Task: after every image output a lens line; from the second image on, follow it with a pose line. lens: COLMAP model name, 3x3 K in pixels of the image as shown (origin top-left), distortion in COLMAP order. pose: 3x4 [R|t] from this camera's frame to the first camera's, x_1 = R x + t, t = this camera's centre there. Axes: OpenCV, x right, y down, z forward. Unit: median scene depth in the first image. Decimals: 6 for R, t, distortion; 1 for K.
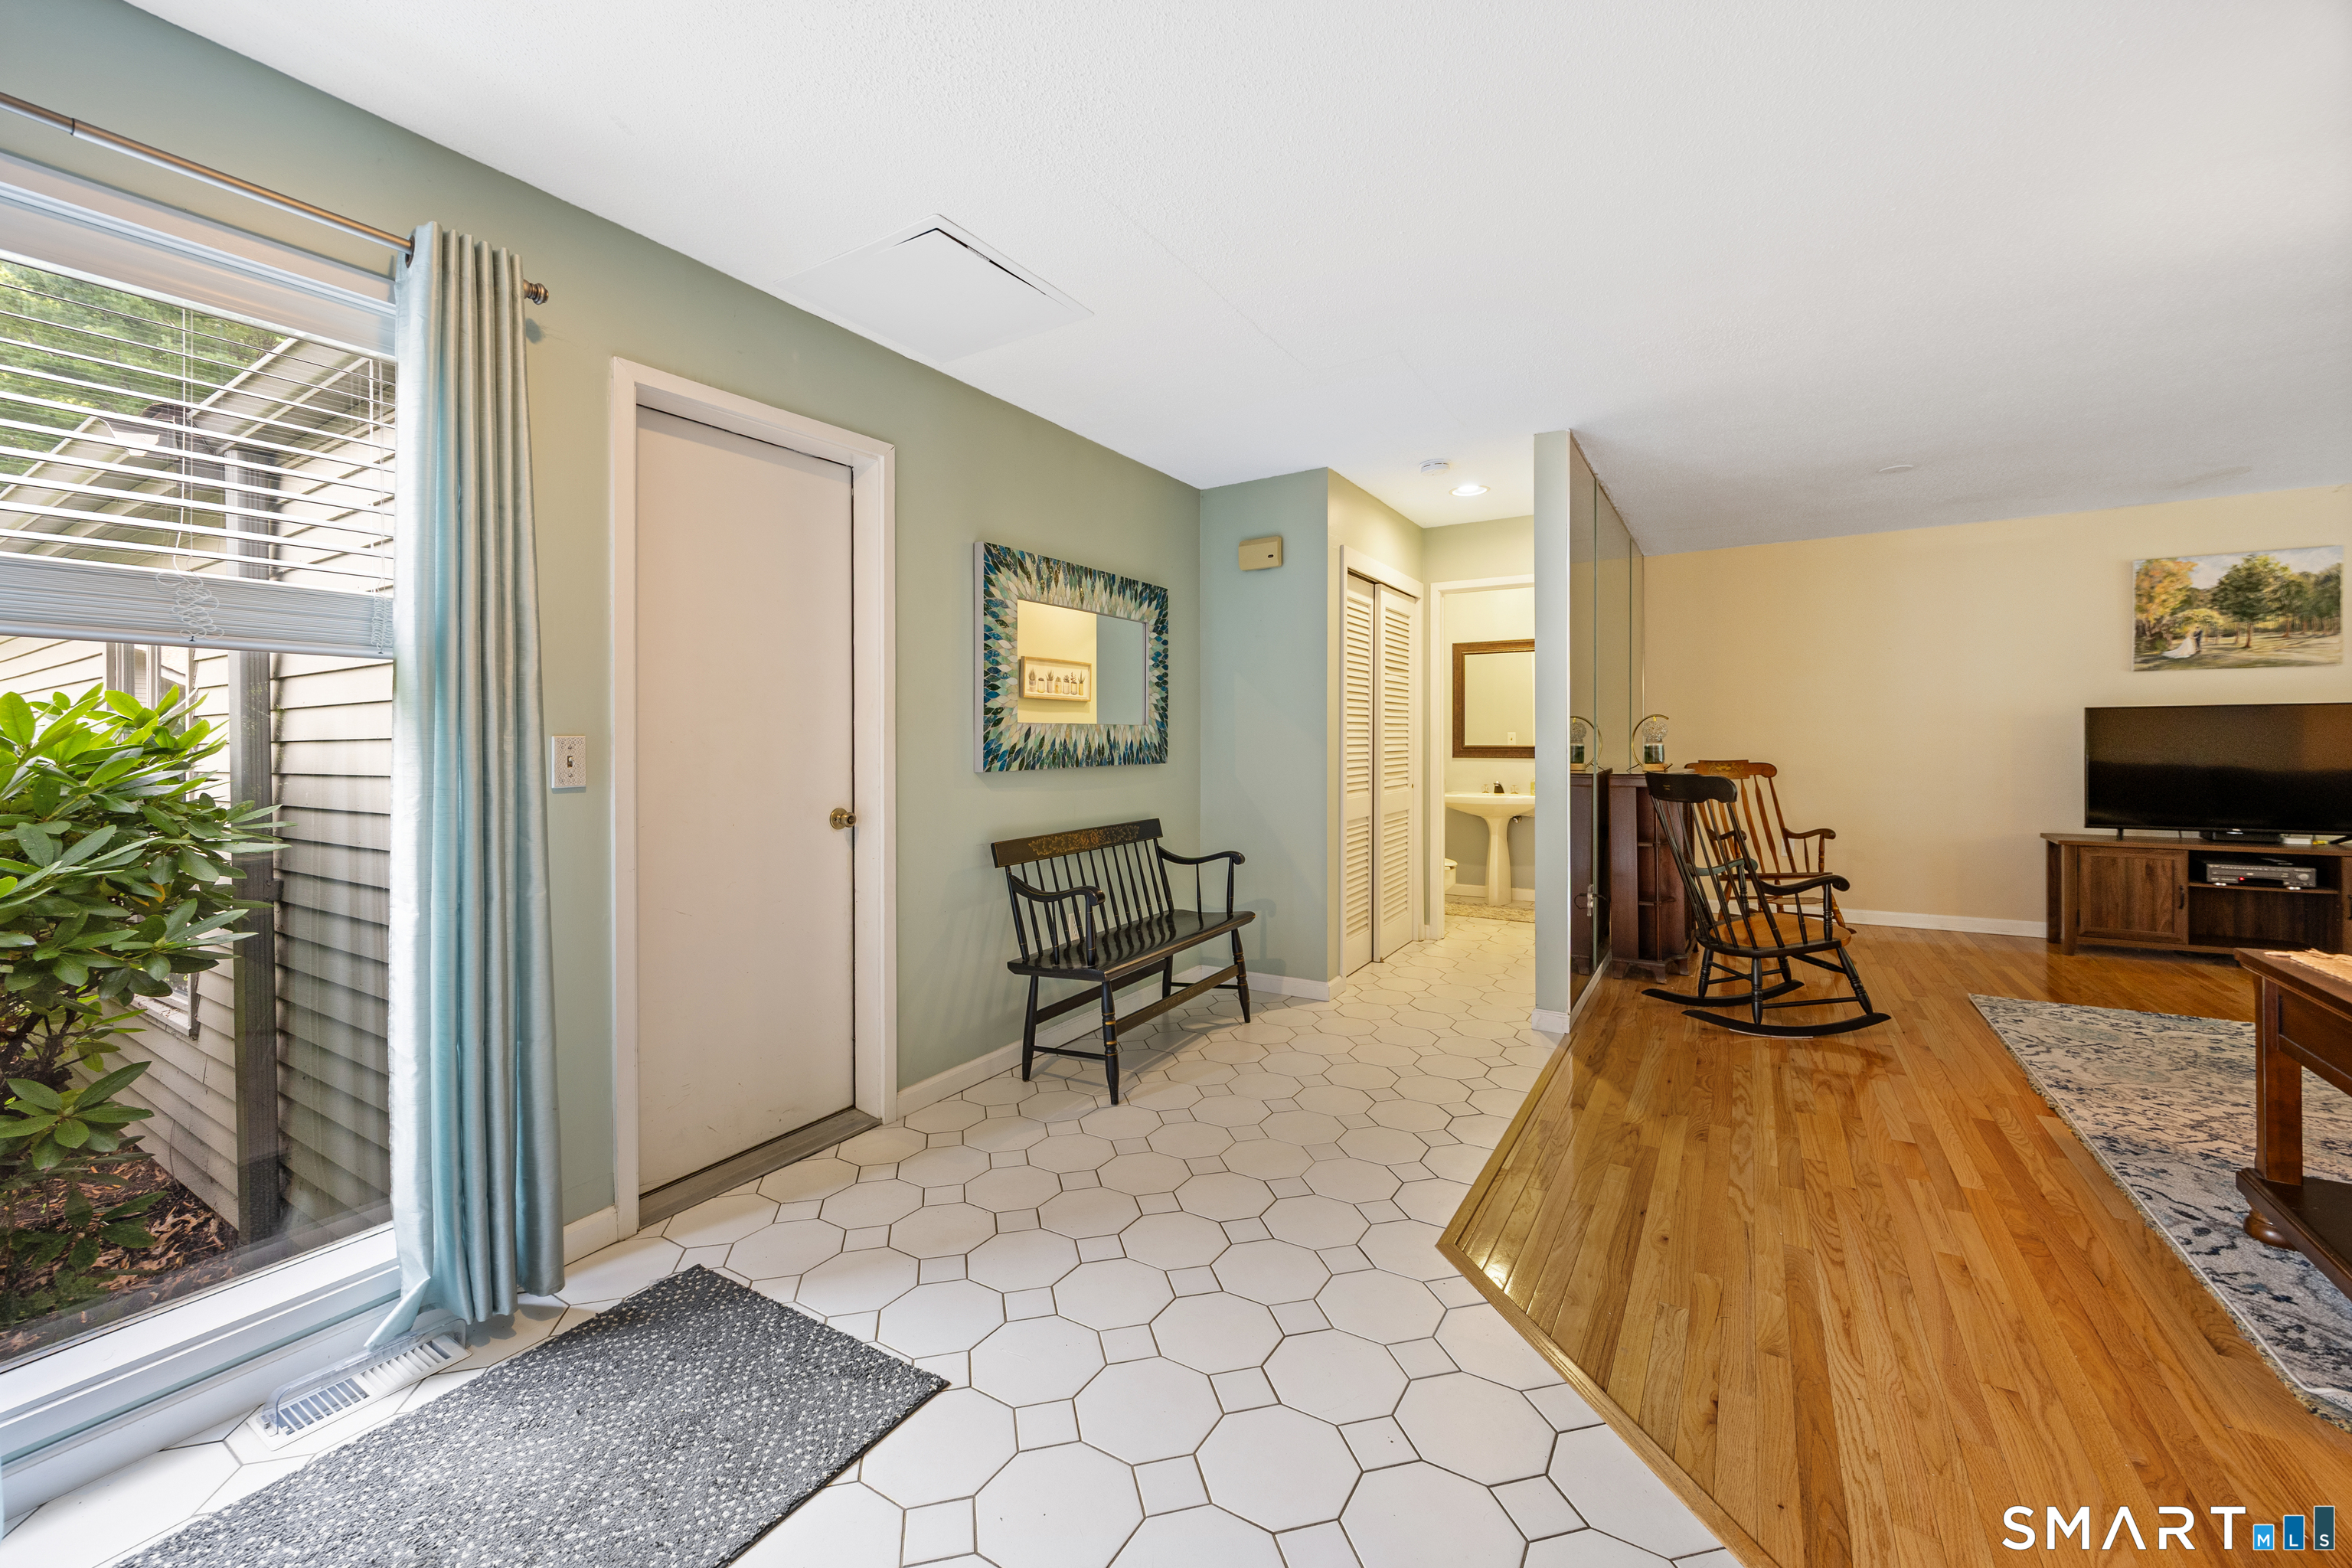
lens RADIAL K [[933.6, 0, 1175.2], [0, 933.6, 734.6], [0, 0, 1]] dist [-0.000218, 0.000046]
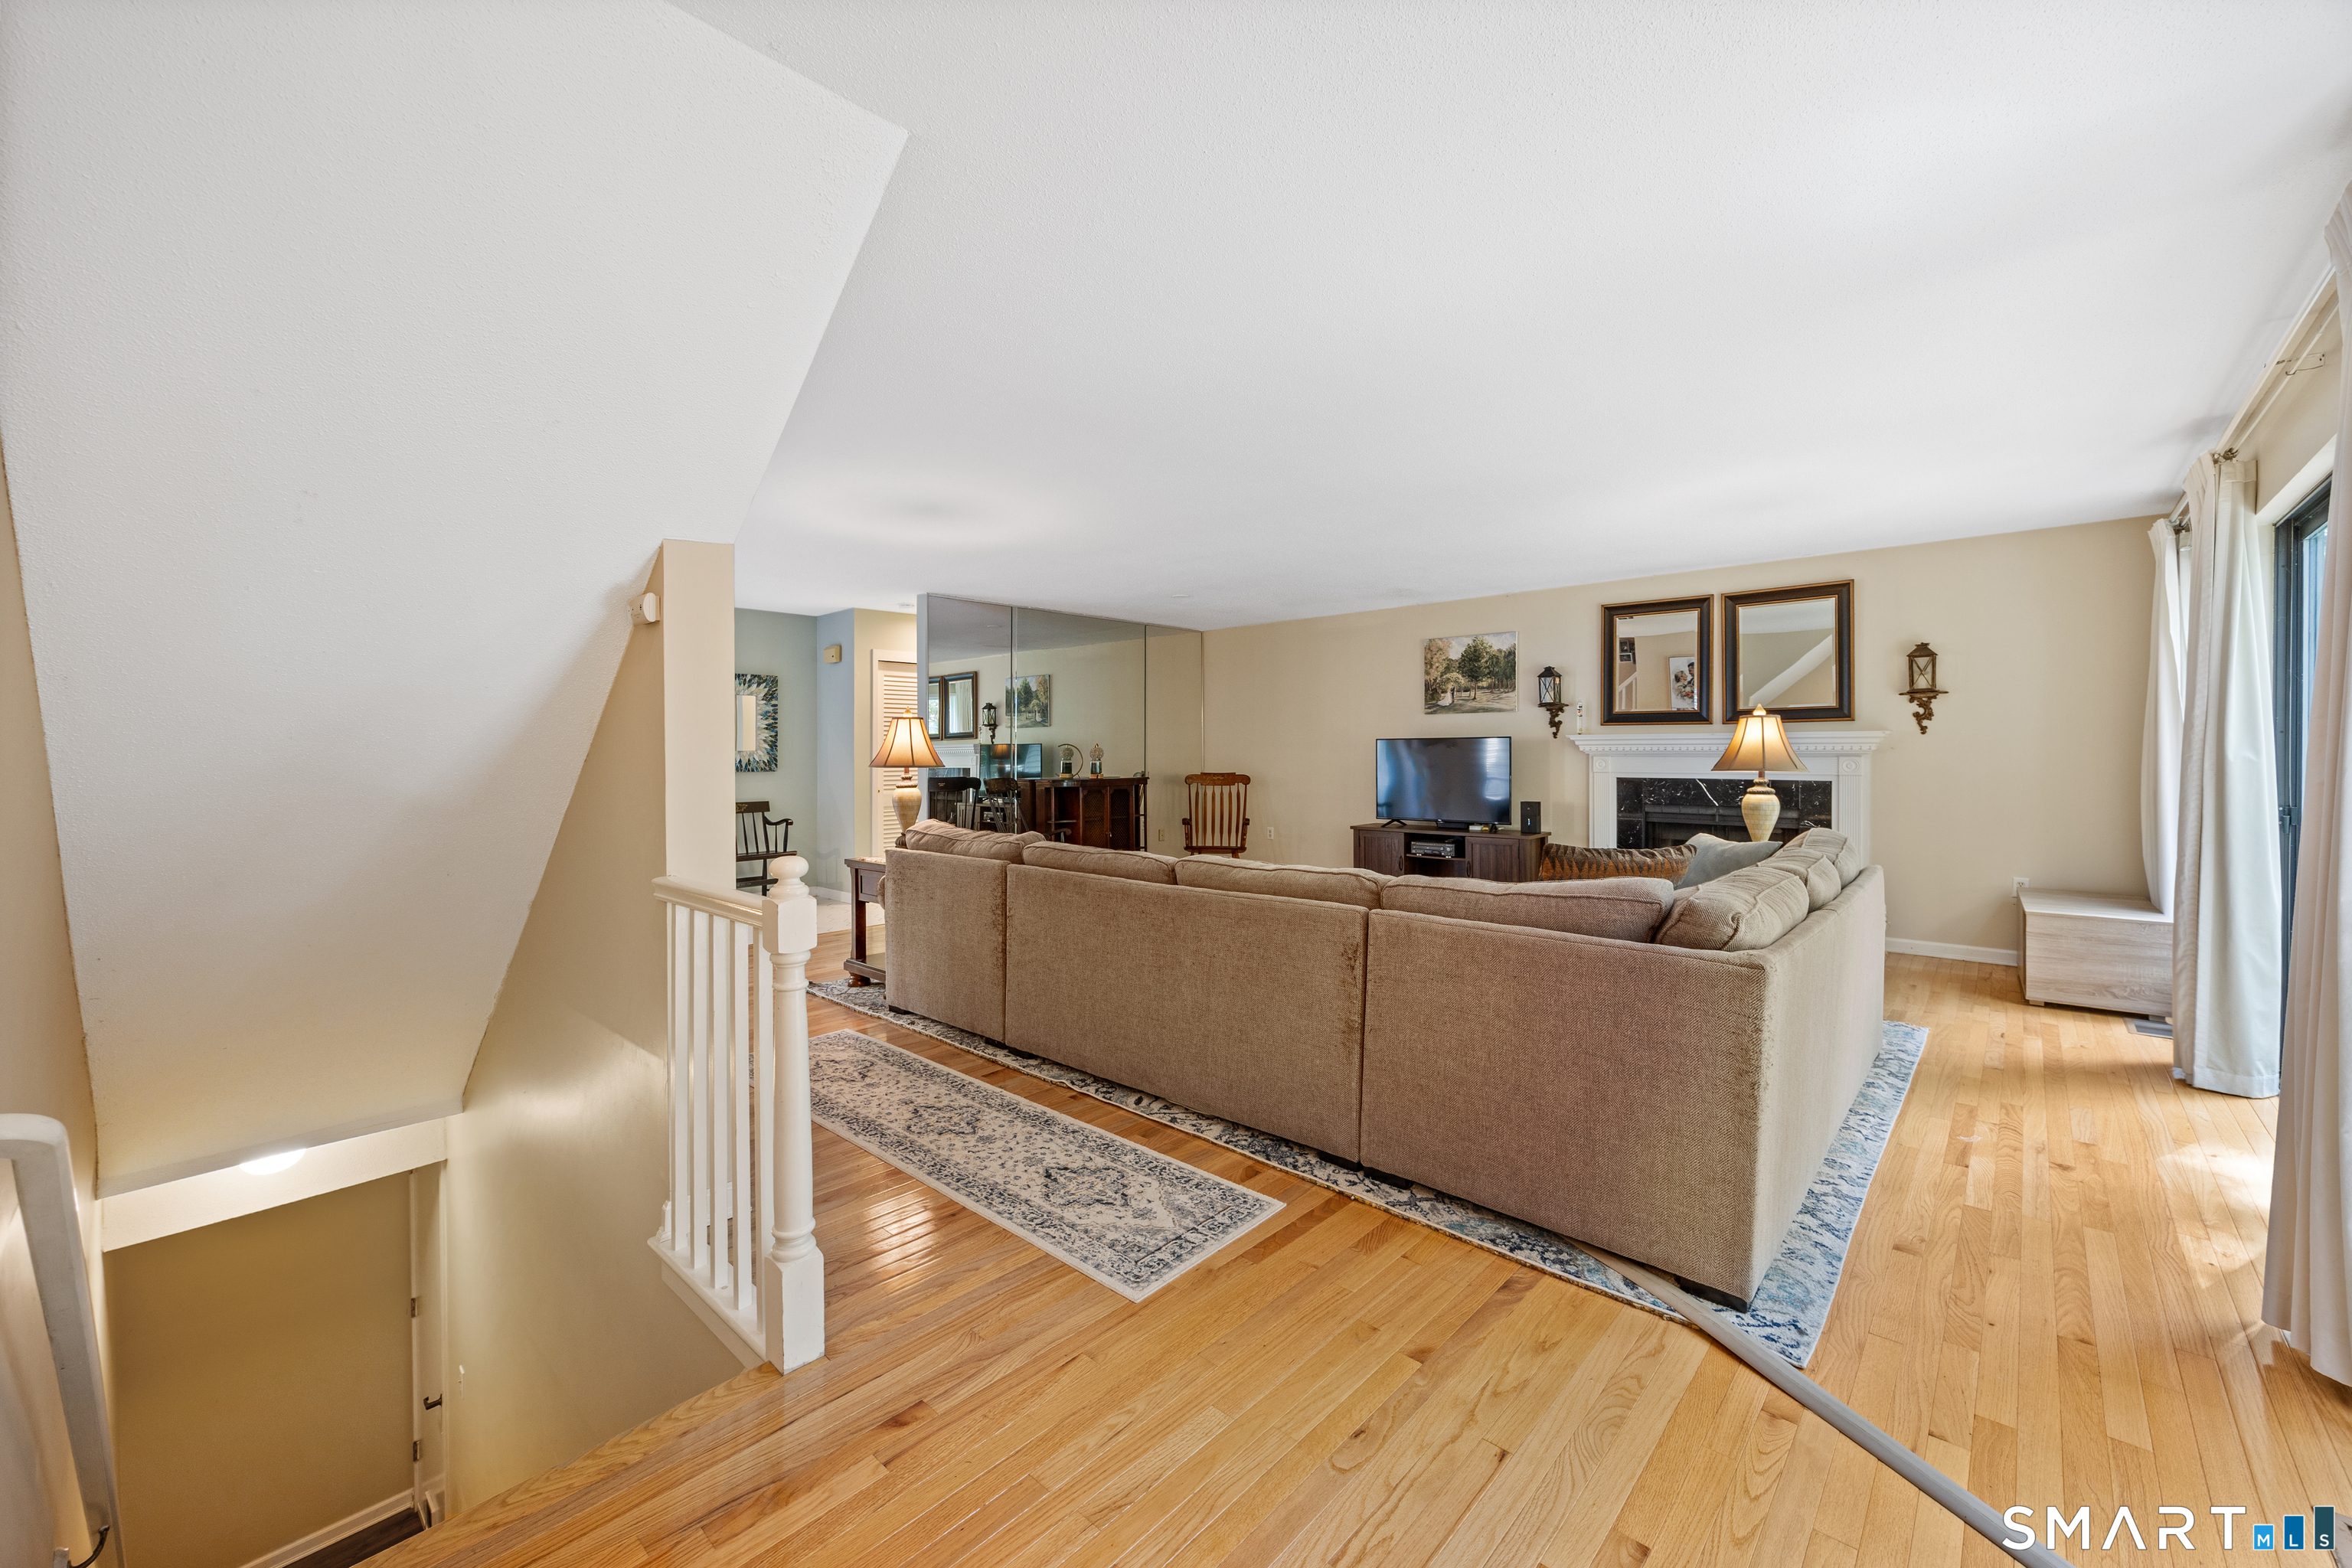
lens RADIAL K [[933.6, 0, 1175.2], [0, 933.6, 734.6], [0, 0, 1]] dist [-0.000218, 0.000046]
pose [[0.980758, -0.000483, -0.195227, 0.979438], [-0.001428, 0.999952, -0.009646, -0.021863], [0.195222, 0.009739, 0.980711, -0.558963]]
